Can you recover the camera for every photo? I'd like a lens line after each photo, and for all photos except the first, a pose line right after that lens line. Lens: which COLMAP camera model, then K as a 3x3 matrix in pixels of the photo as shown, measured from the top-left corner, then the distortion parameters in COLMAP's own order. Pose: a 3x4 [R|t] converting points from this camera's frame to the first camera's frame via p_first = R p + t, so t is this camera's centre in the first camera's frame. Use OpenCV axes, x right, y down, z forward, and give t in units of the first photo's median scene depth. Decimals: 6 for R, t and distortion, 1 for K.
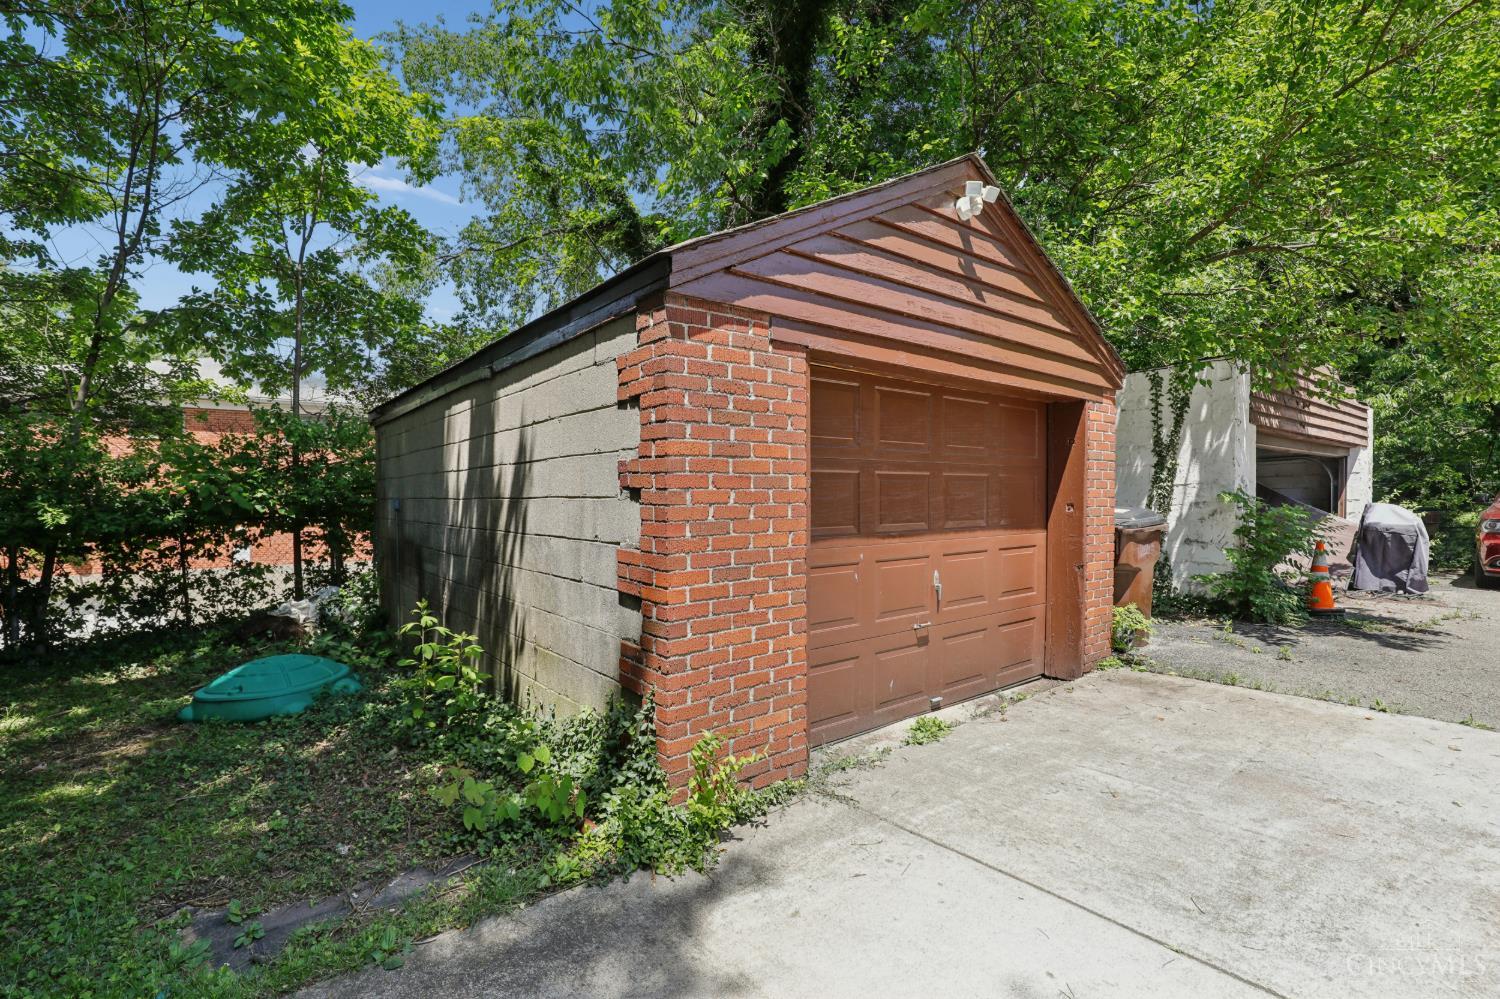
lens RADIAL K [[687.7, 0, 752.9], [0, 687.7, 496.2], [0, 0, 1]] dist [-0.047921, 0.013111]
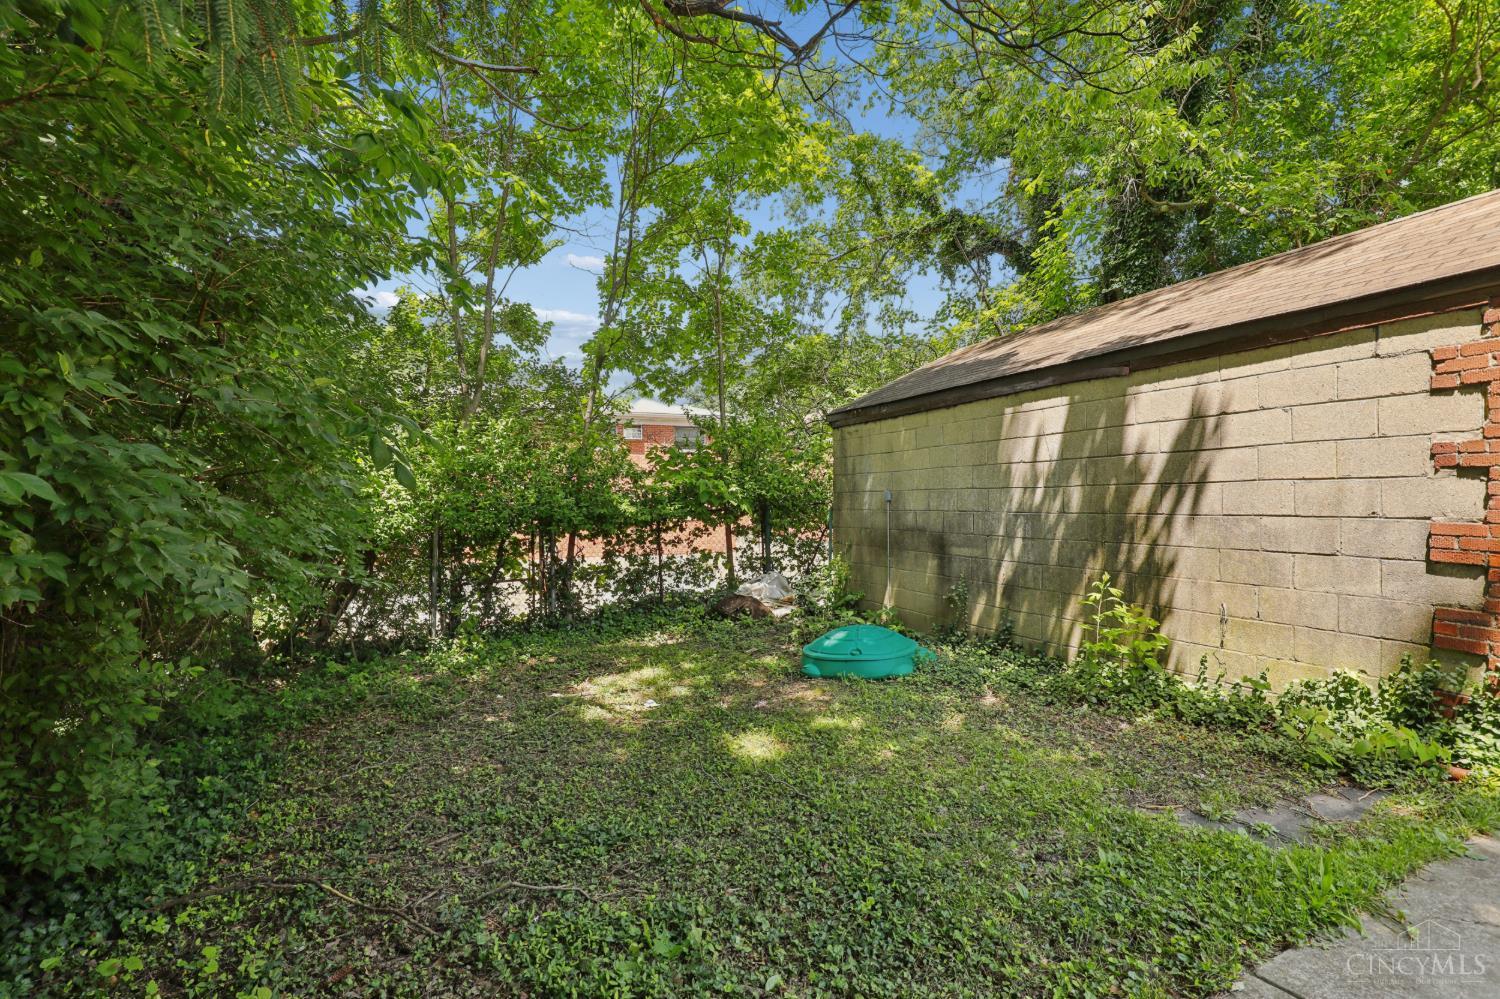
lens RADIAL K [[701.2, 0, 747.9], [0, 701.2, 488.1], [0, 0, 1]] dist [-0.030107, 0.003652]
pose [[0.965633, -0.002316, -0.259901, -0.388782], [-0.002752, 0.999813, -0.019132, 0.018156], [0.259896, 0.019190, 0.965446, -0.137304]]
